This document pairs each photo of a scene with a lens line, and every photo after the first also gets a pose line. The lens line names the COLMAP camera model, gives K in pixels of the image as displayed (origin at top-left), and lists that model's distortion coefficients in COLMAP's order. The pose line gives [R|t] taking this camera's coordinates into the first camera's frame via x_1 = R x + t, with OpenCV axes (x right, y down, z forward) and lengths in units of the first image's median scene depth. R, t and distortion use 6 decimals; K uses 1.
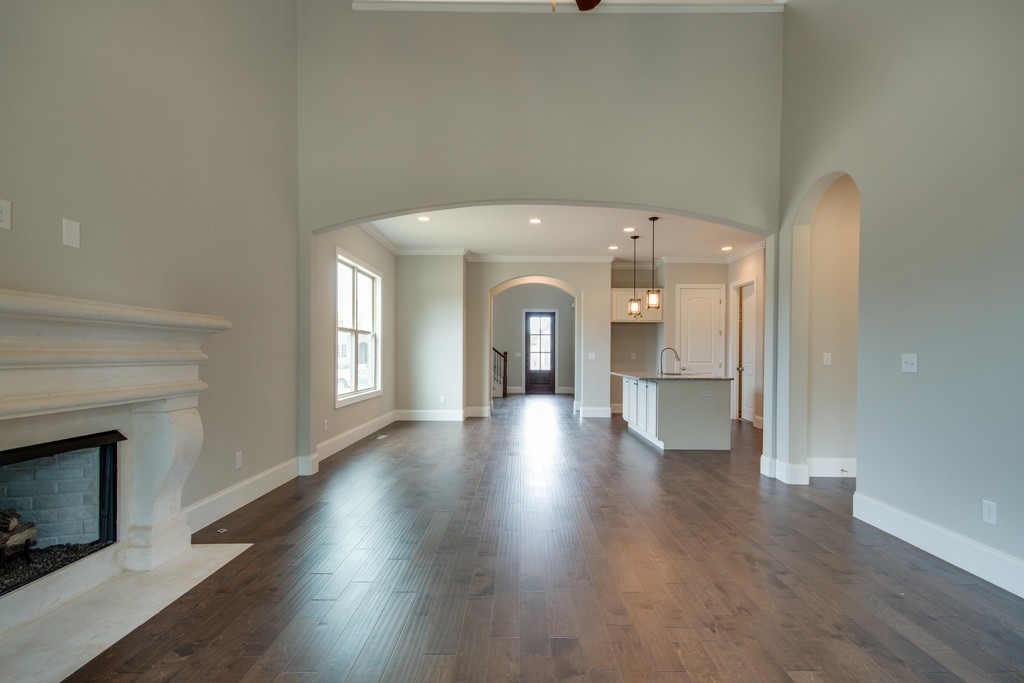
lens RADIAL K [[475.9, 0, 516.2], [0, 475.9, 357.8], [0, 0, 1]] dist [0.002240, 0.000195]
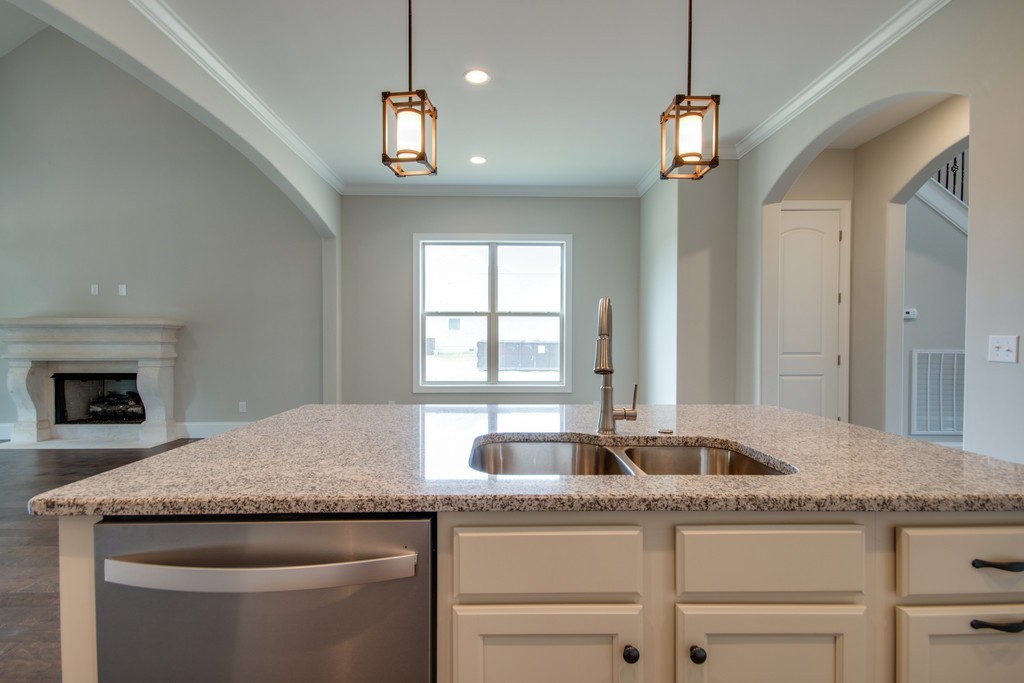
lens RADIAL K [[466.5, 0, 512.7], [0, 466.5, 344.3], [0, 0, 1]] dist [0.016213, -0.000599]
pose [[0.023604, 0.012638, -0.999642, 1.128752], [-0.010323, 0.999870, 0.012398, -0.022554], [0.999668, 0.010026, 0.023731, 2.147433]]
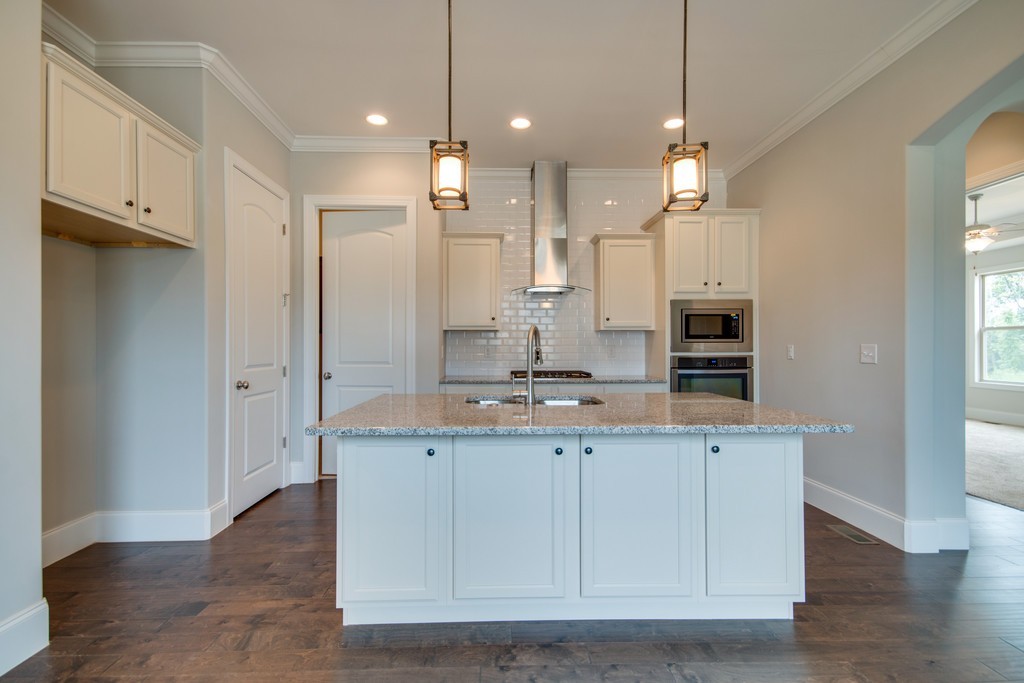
lens RADIAL K [[462.8, 0, 509.0], [0, 462.8, 345.4], [0, 0, 1]] dist [0.016258, 0.000082]
pose [[-0.040912, -0.000266, 0.999163, -0.049387], [0.007795, 0.999969, 0.000586, -0.018420], [-0.999132, 0.007812, -0.040908, 2.293349]]
